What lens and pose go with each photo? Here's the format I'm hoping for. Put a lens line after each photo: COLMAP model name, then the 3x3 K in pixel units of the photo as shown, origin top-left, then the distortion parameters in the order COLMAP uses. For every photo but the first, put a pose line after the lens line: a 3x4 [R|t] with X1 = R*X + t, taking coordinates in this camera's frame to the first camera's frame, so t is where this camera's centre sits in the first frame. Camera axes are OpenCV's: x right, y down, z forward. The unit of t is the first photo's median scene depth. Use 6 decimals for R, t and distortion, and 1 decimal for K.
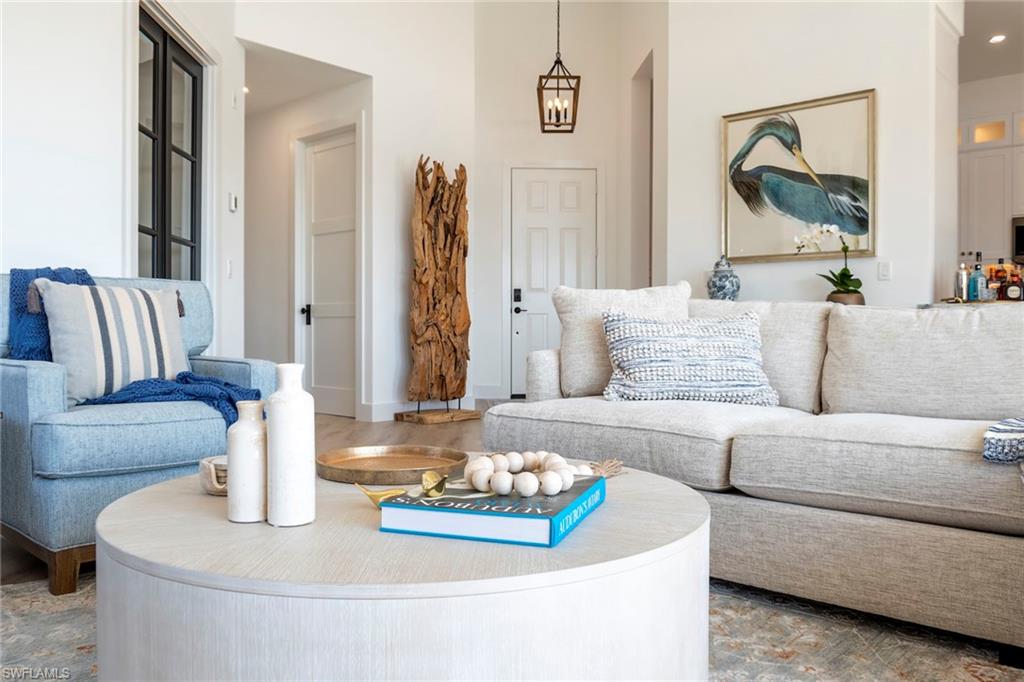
lens RADIAL K [[822.5, 0, 519.0], [0, 822.5, 340.0], [0, 0, 1]] dist [-0.009295, -0.003681]
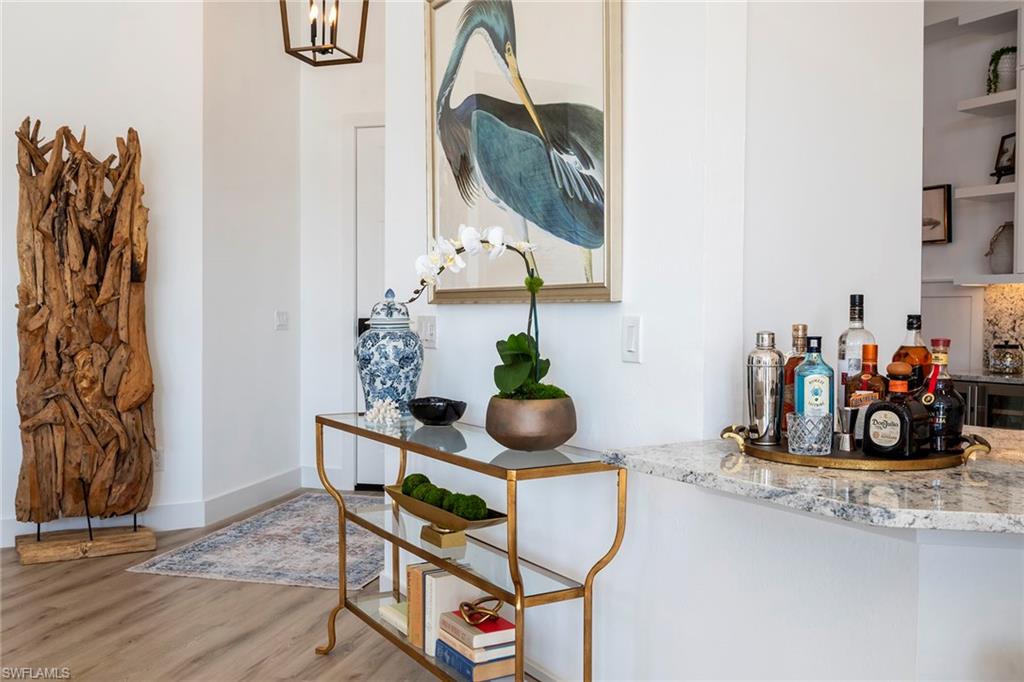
lens RADIAL K [[940.7, 0, 511.3], [0, 940.7, 341.2], [0, 0, 1]] dist [0.004576, 0.000000]
pose [[0.942442, 0.013572, -0.334093, 0.468731], [-0.008617, 0.999830, 0.016308, -0.077736], [0.334257, -0.012490, 0.942399, 0.477153]]
